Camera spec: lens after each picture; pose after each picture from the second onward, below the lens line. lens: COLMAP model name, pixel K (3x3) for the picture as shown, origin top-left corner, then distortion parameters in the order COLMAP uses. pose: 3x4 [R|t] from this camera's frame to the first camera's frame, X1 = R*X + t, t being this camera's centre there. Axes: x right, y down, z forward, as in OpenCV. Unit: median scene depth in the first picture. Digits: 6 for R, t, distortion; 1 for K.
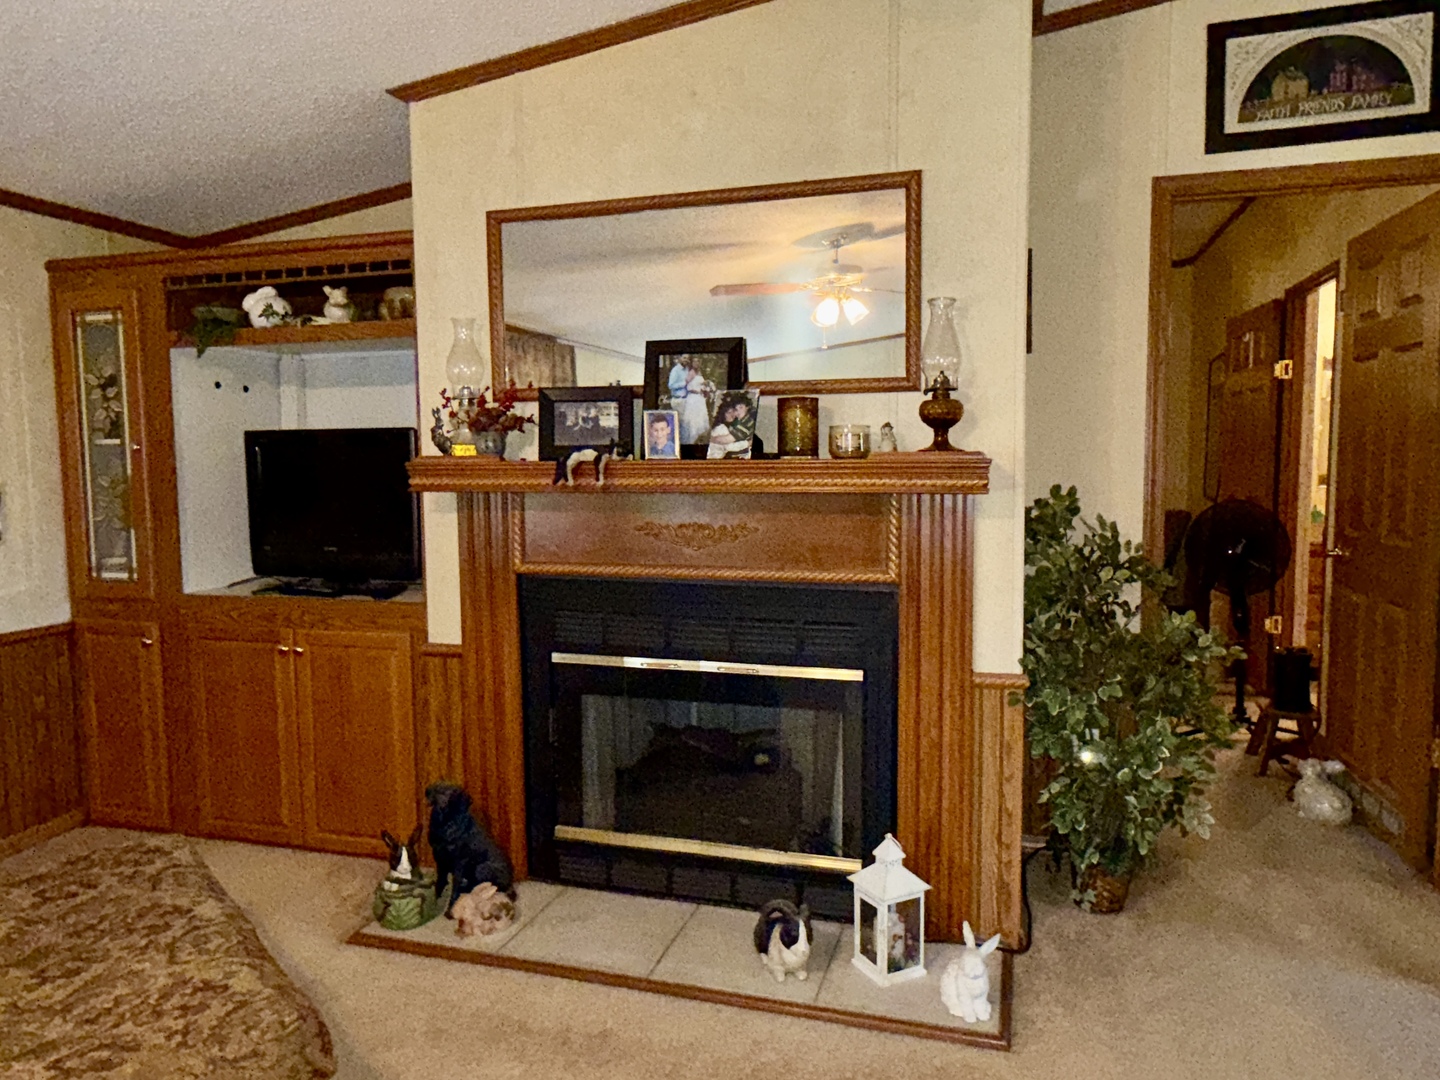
lens RADIAL K [[940.7, 0, 720.0], [0, 940.7, 540.0], [0, 0, 1]] dist [-0.034865, -0.001063]
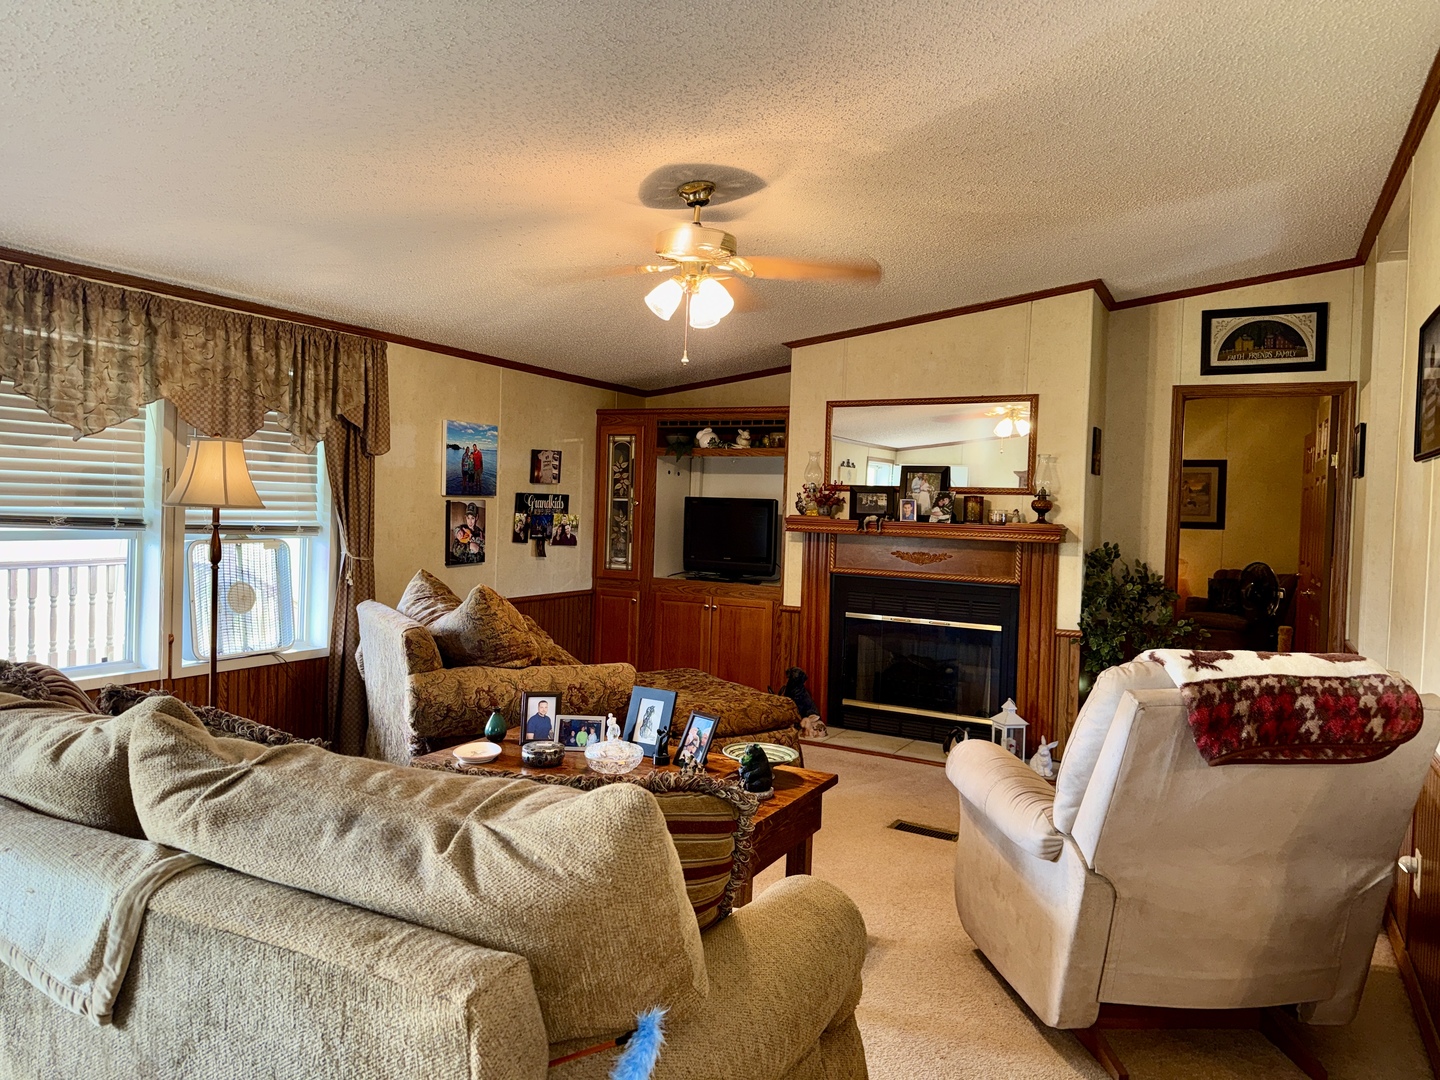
lens RADIAL K [[978.4, 0, 694.9], [0, 978.4, 523.3], [0, 0, 1]] dist [0.020087, -0.003049]
pose [[0.975326, 0.043388, -0.216462, -0.049389], [-0.059488, 0.995881, -0.068422, 0.097646], [0.212602, 0.079611, 0.973890, -1.245087]]
